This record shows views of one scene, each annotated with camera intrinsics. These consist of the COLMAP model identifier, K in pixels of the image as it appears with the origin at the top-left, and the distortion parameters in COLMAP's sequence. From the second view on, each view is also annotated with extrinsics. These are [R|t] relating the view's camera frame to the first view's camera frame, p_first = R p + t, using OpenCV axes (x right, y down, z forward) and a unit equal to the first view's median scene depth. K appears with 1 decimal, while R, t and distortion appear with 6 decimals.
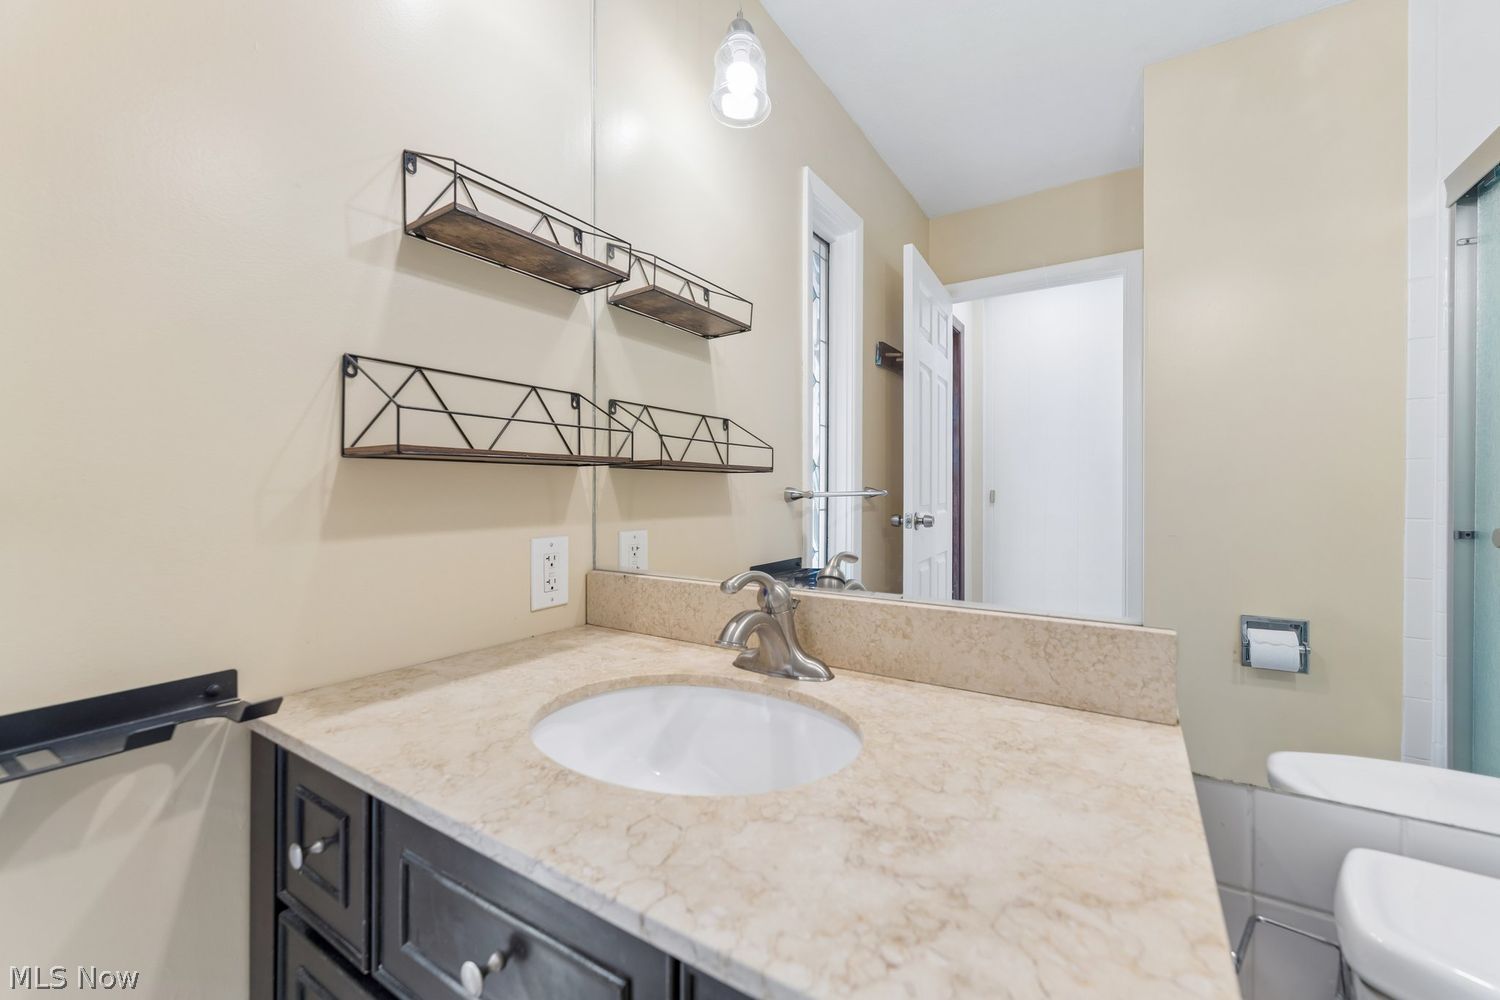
lens RADIAL K [[605.6, 0, 747.3], [0, 605.6, 491.6], [0, 0, 1]] dist [-0.001953, -0.000696]
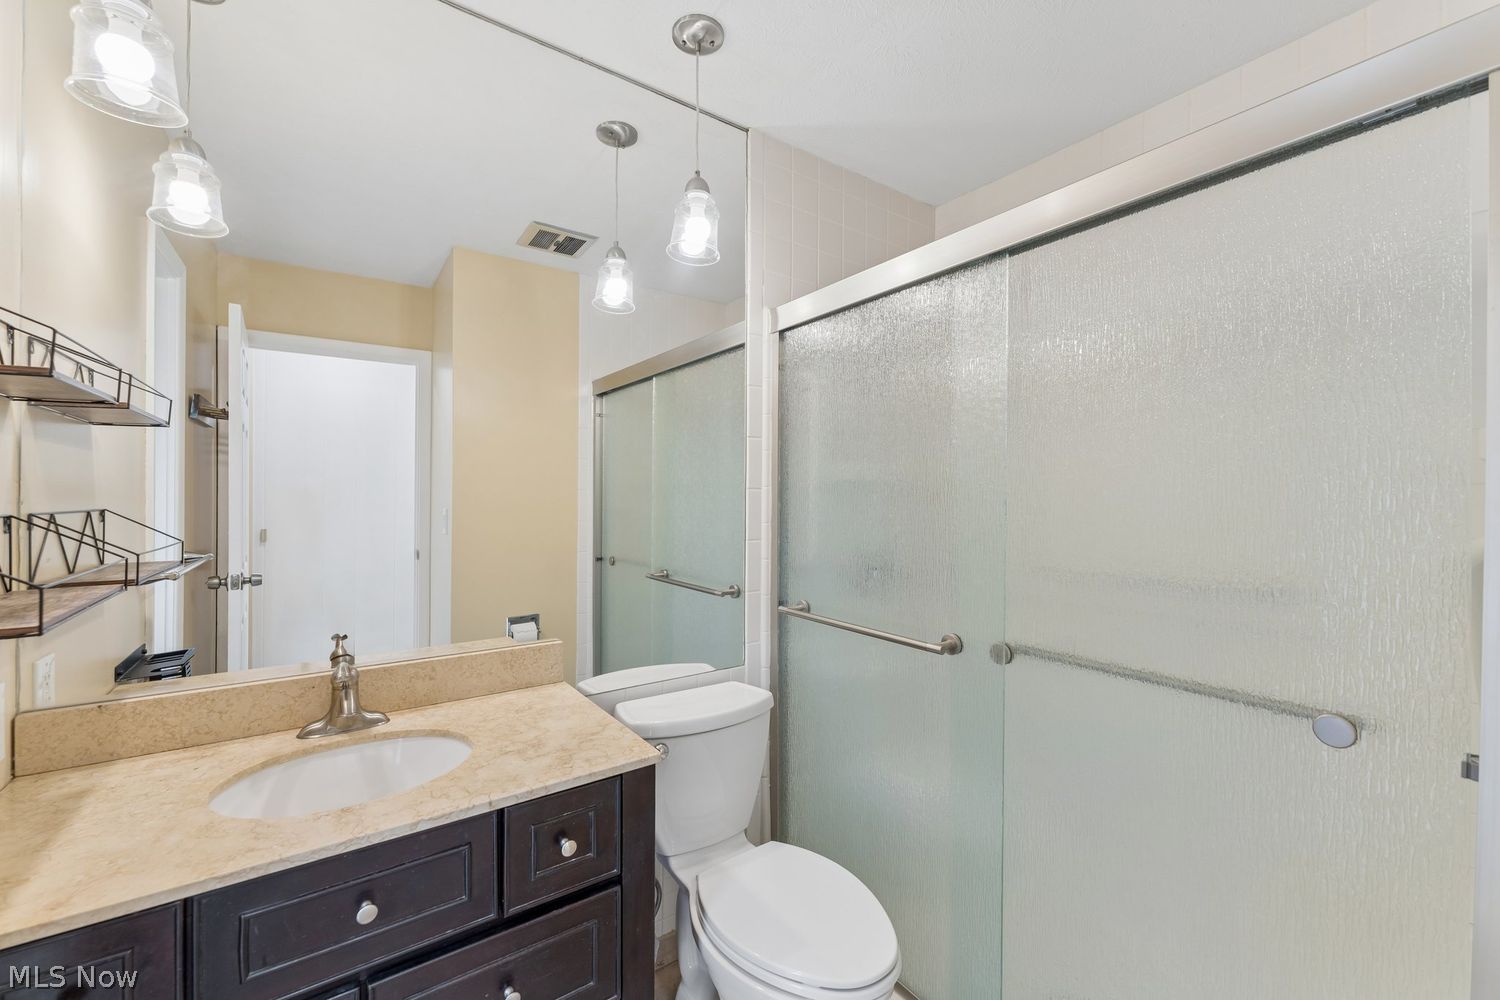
lens RADIAL K [[605.6, 0, 747.3], [0, 605.6, 491.6], [0, 0, 1]] dist [-0.001953, -0.000696]
pose [[0.376895, 0.004398, 0.926246, -0.947819], [0.001385, 0.999985, -0.005311, -0.263748], [-0.926255, 0.003284, 0.376883, -0.432293]]
